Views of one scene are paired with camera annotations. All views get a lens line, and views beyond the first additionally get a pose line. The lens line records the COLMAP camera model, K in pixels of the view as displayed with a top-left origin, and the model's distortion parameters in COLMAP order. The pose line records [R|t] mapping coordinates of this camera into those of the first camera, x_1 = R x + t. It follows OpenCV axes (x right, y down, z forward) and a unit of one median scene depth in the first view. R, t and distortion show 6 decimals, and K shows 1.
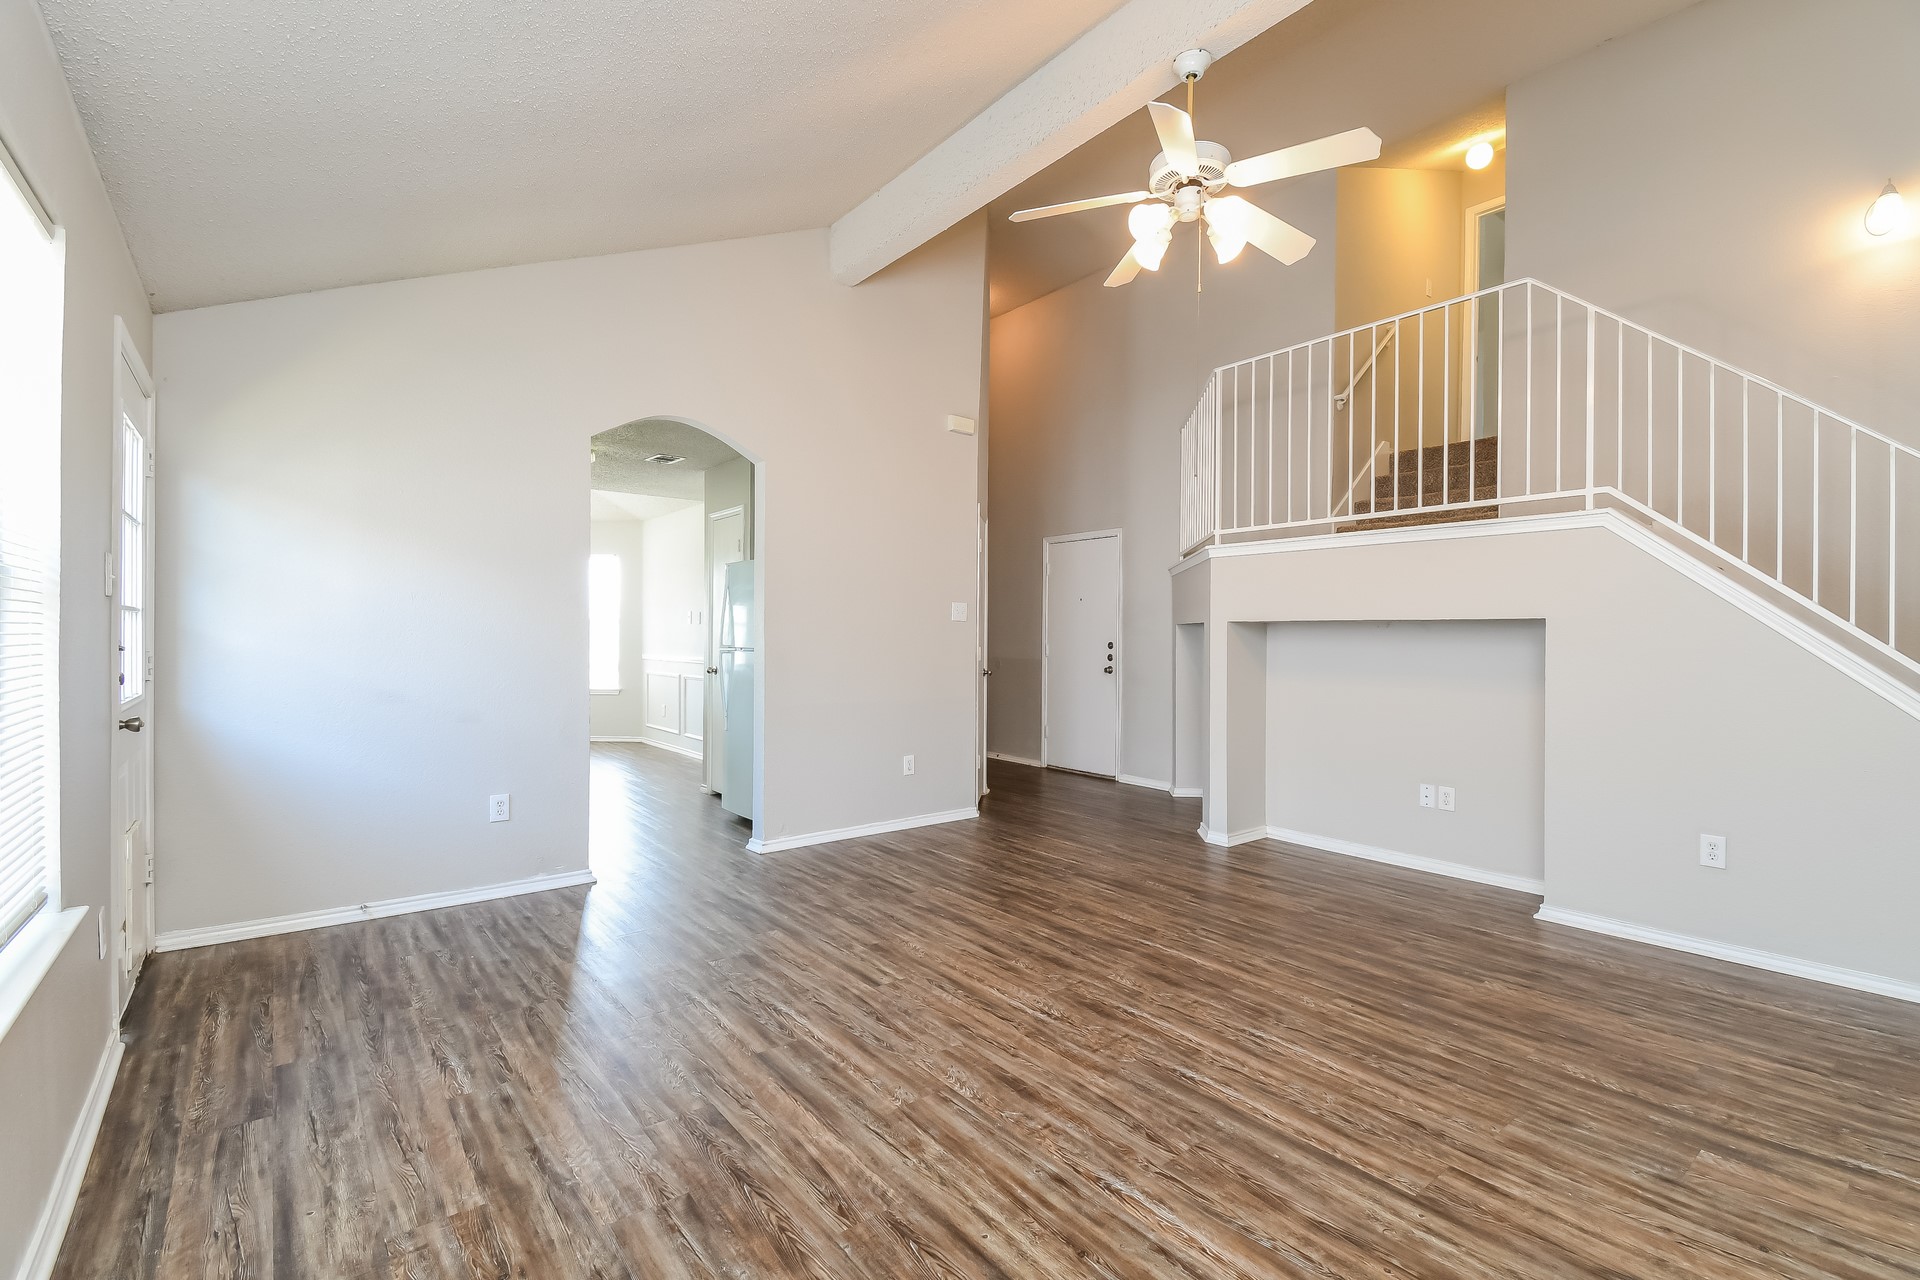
lens RADIAL K [[859.0, 0, 970.4], [0, 859.0, 634.3], [0, 0, 1]] dist [0.019163, -0.014584]
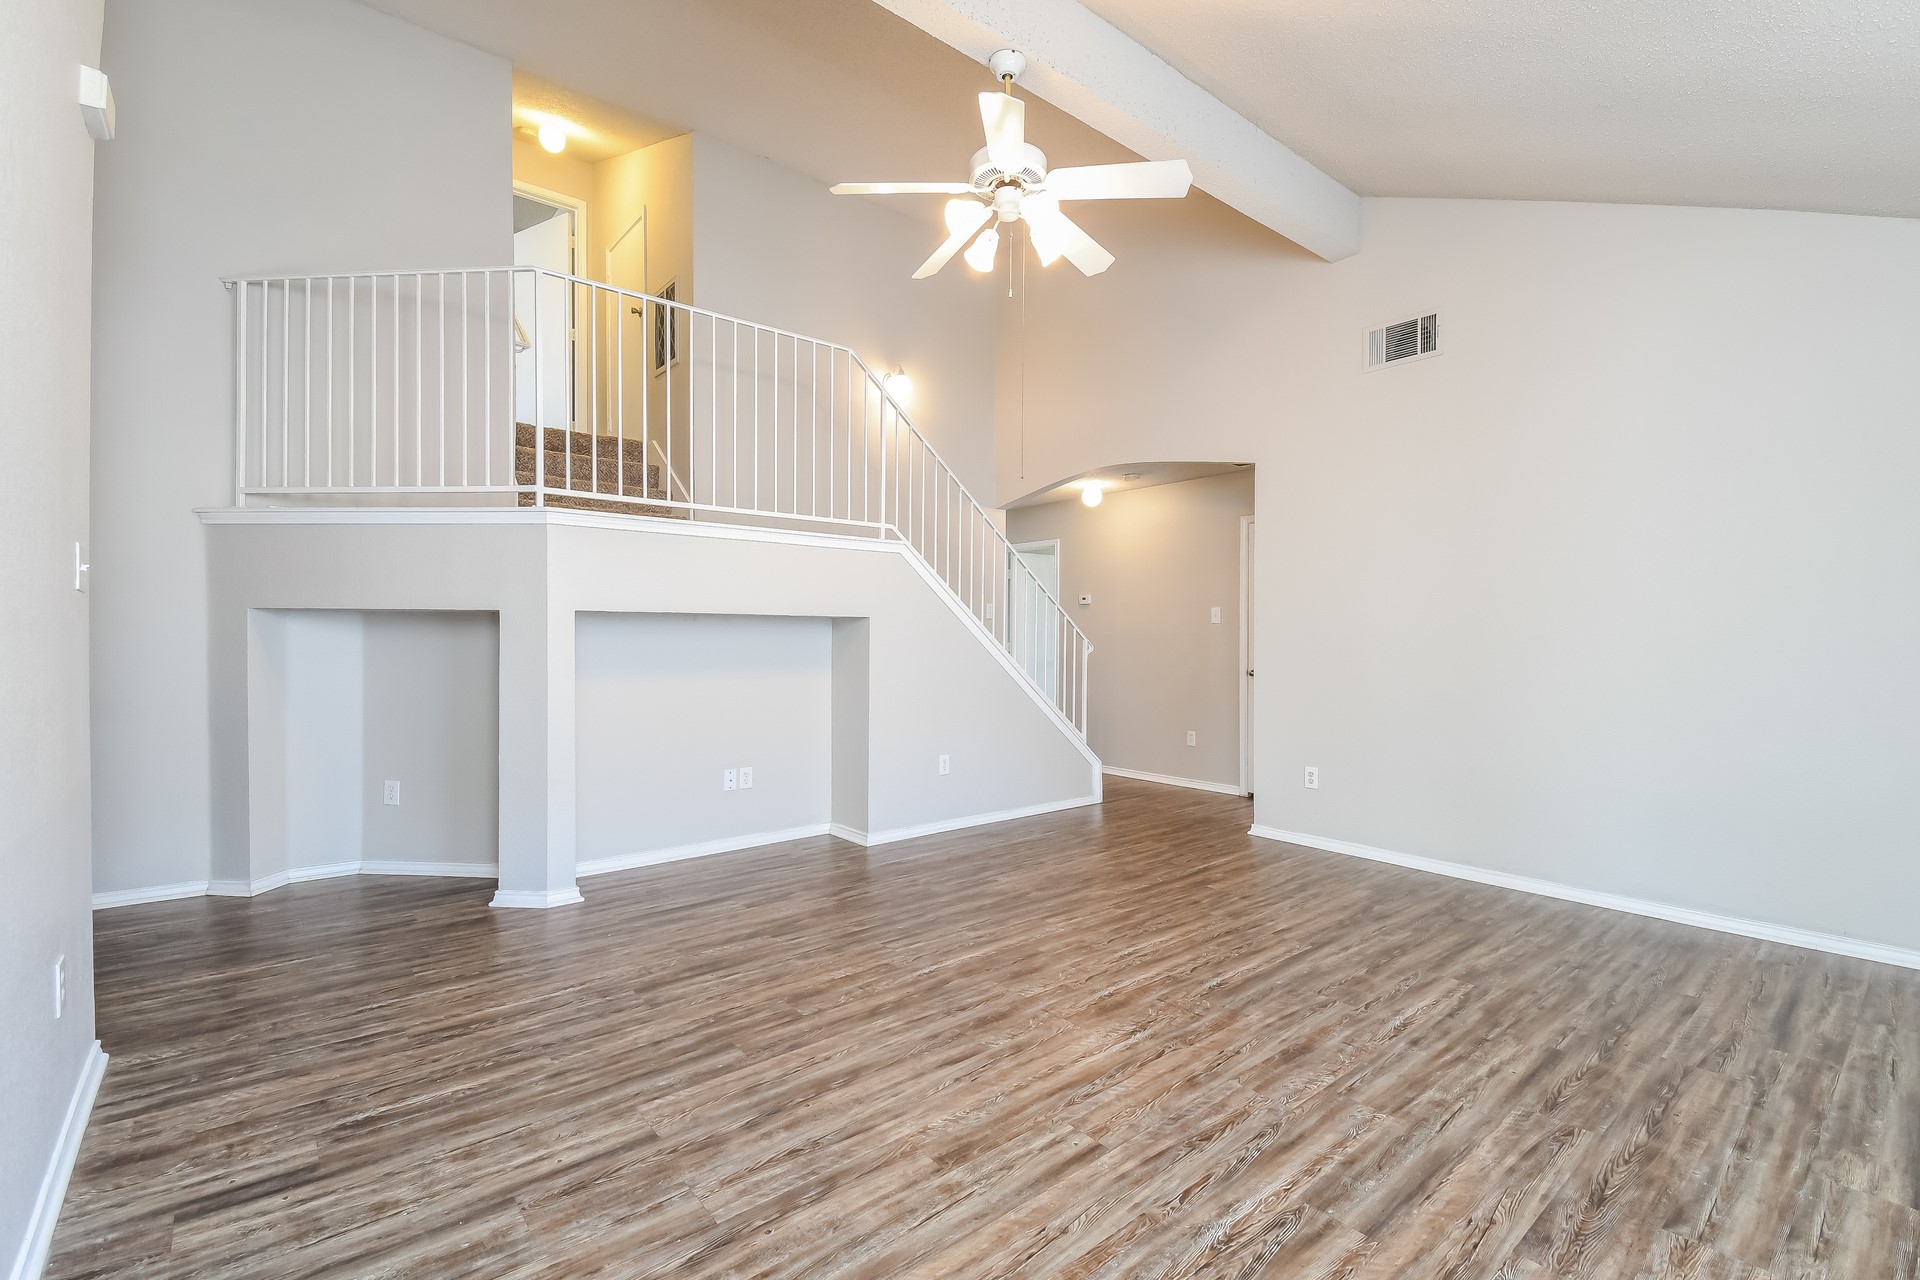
lens RADIAL K [[859.0, 0, 916.2], [0, 859.0, 631.7], [0, 0, 1]] dist [0.019163, -0.014584]
pose [[-0.012798, -0.008280, 0.999884, -0.789857], [-0.008178, 0.999933, 0.008175, -0.008635], [-0.999885, -0.008072, -0.012865, 1.155429]]
